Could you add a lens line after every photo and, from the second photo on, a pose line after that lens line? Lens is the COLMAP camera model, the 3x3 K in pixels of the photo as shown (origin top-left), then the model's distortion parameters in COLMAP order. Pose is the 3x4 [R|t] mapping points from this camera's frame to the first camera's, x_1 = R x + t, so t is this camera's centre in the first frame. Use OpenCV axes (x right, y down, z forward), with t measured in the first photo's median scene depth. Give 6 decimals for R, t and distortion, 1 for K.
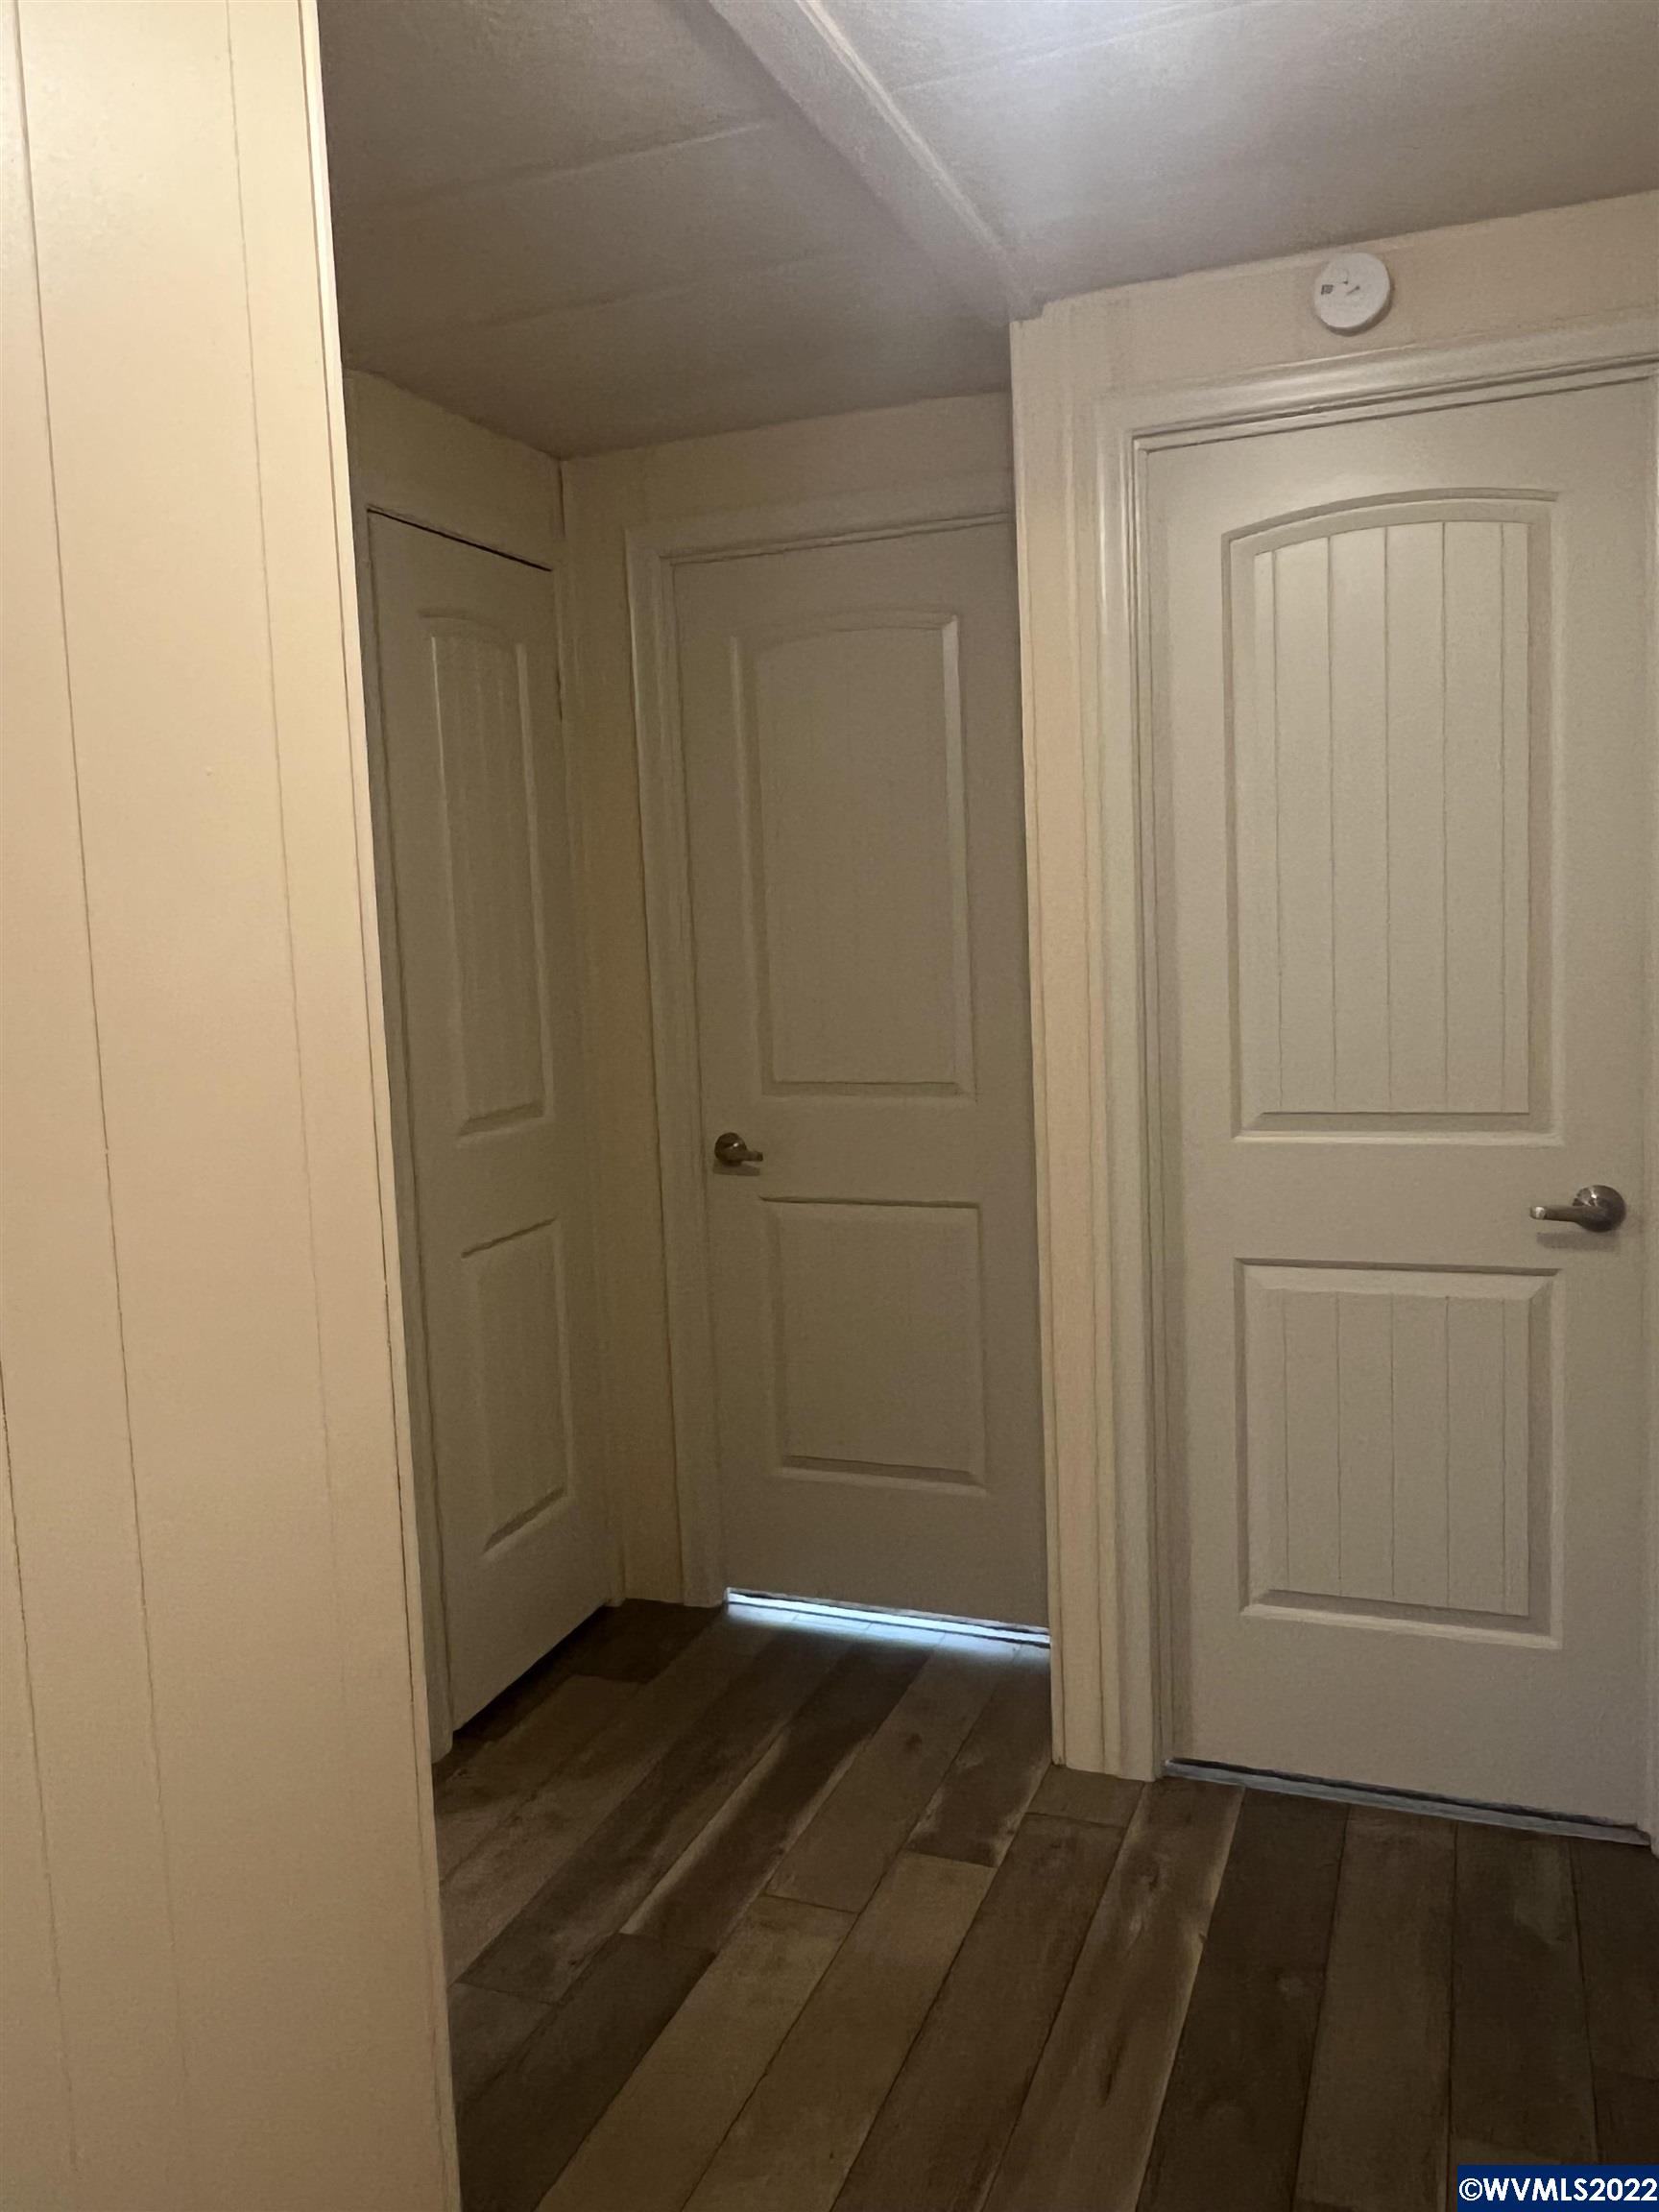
lens RADIAL K [[1698.3, 0, 761.2], [0, 1698.3, 1098.5], [0, 0, 1]] dist [-0.008470, -0.002362]
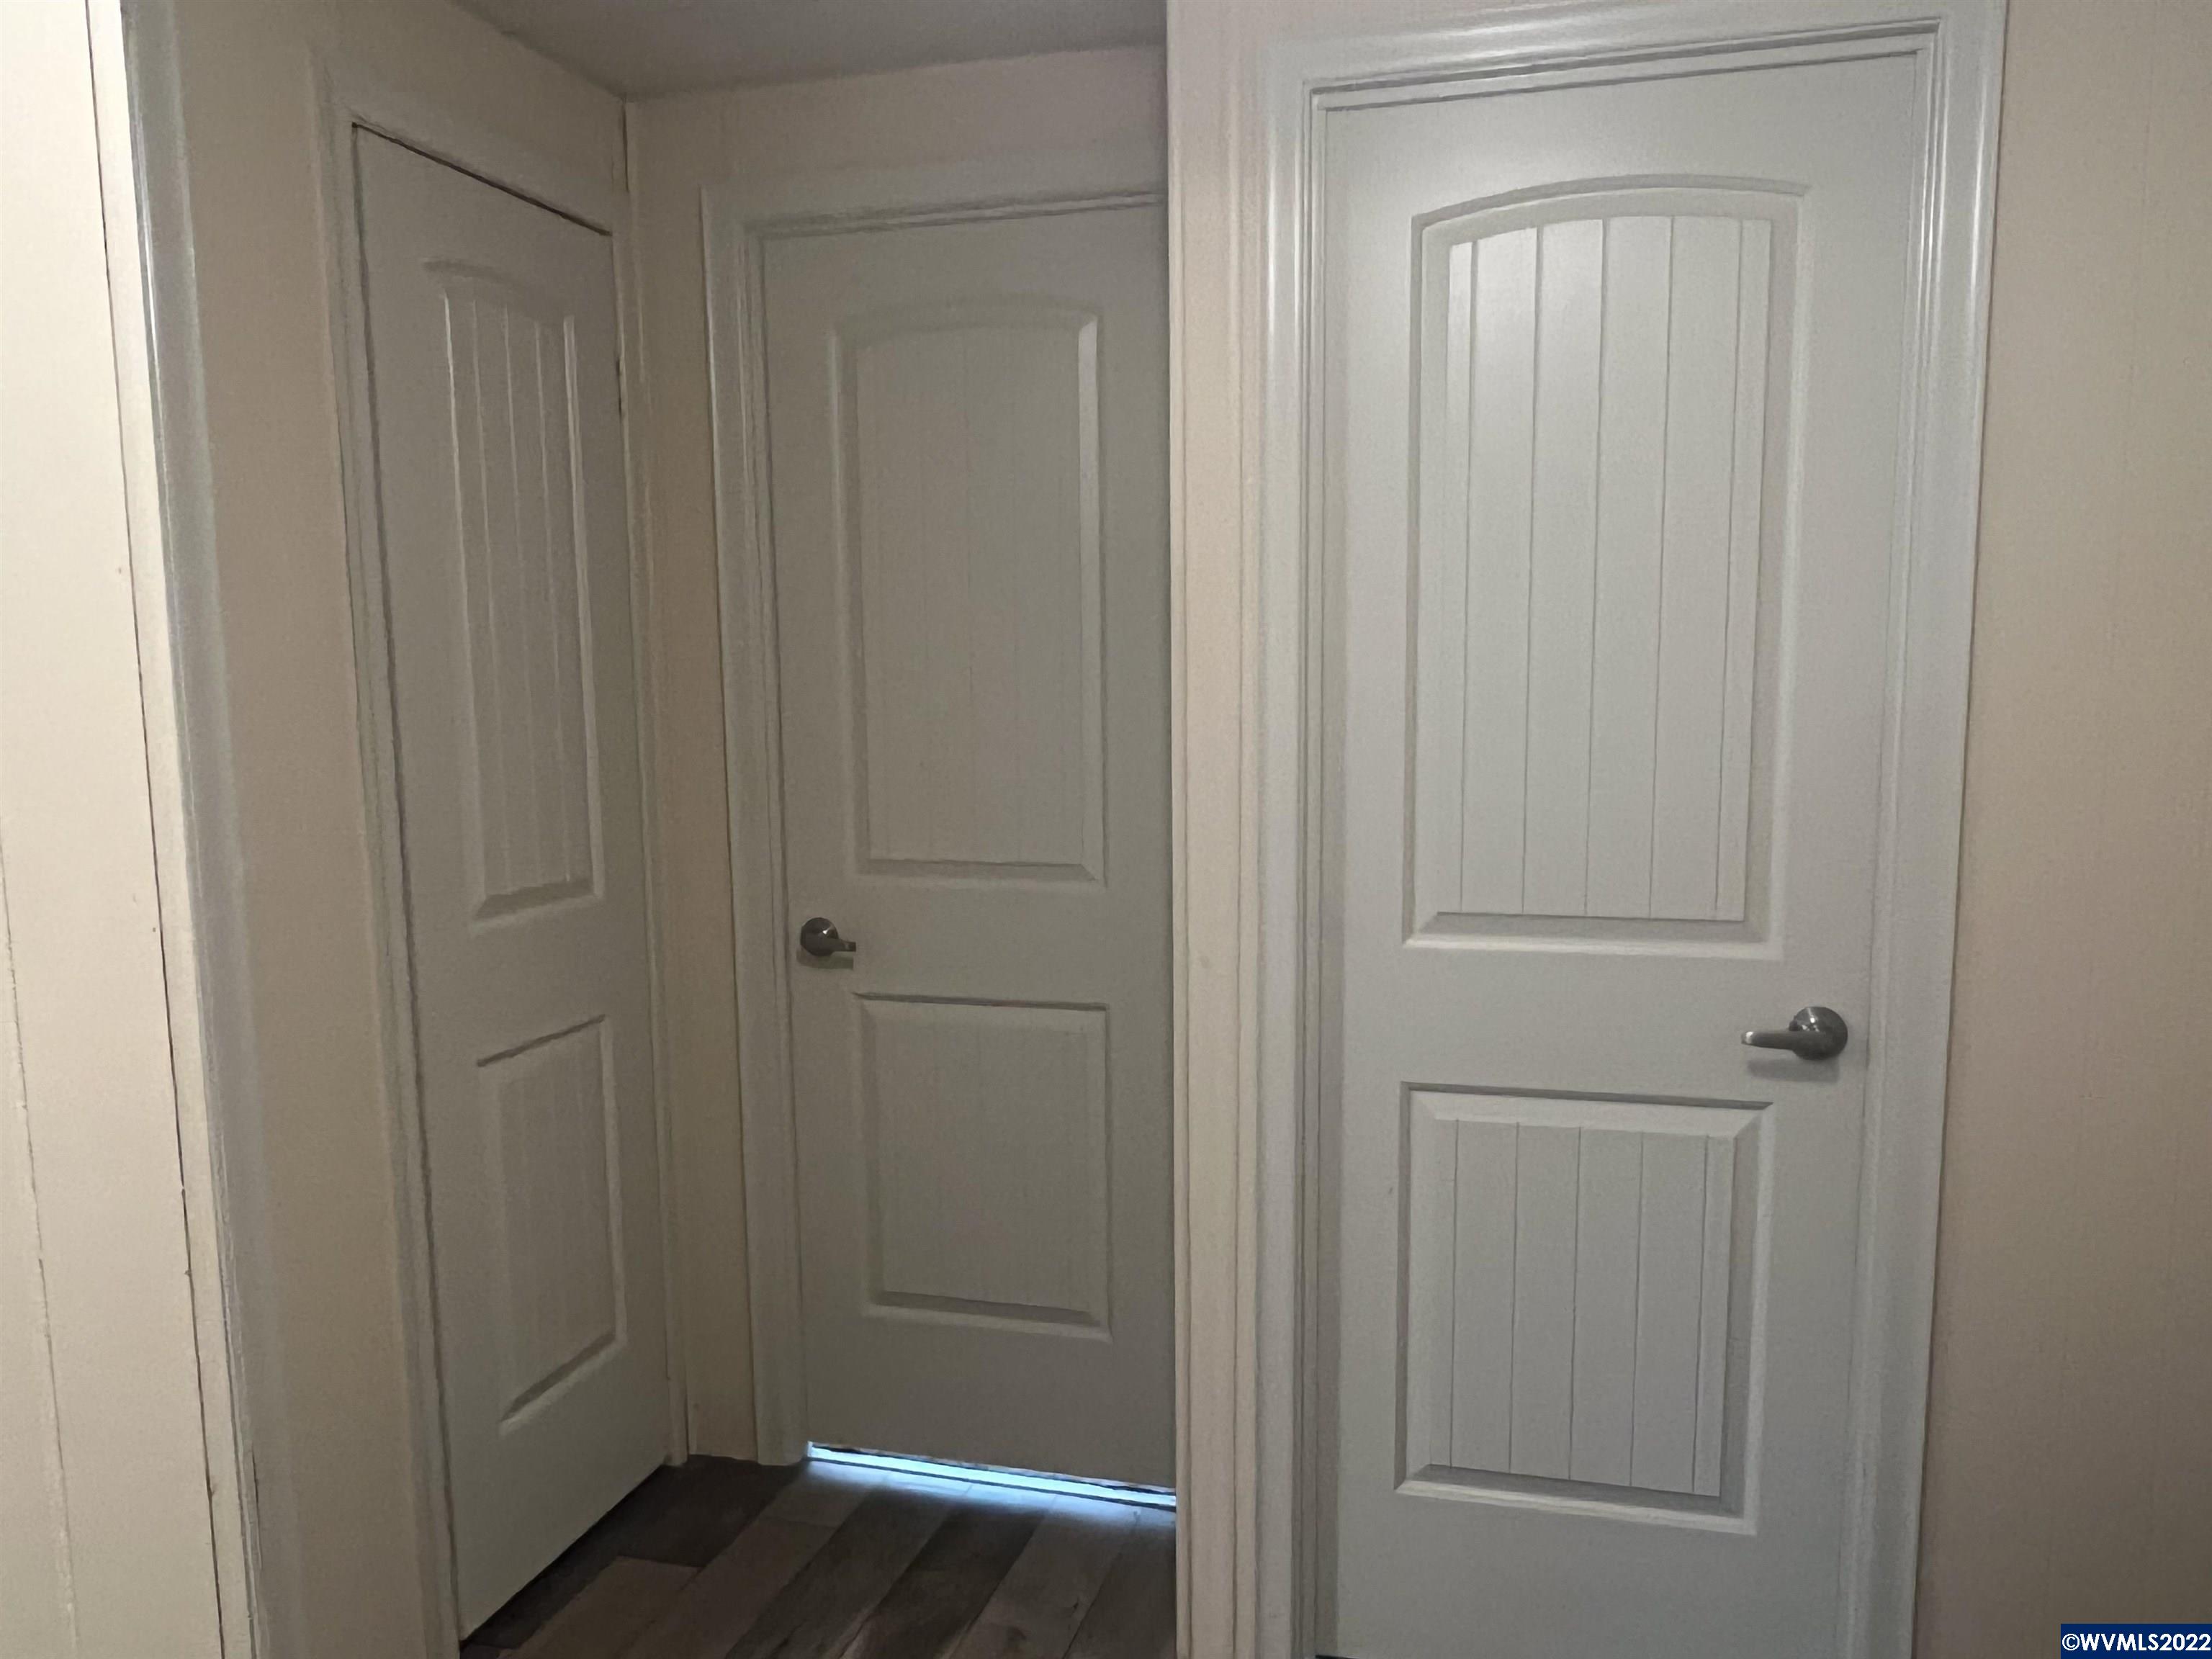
lens RADIAL K [[1677.0, 0, 1105.2], [0, 1677.0, 915.0], [0, 0, 1]] dist [-0.007697, -0.001139]
pose [[0.992296, 0.018344, 0.122521, 0.023166], [-0.022250, 0.999284, 0.030593, -0.011001], [-0.121872, -0.033083, 0.991994, 0.161667]]
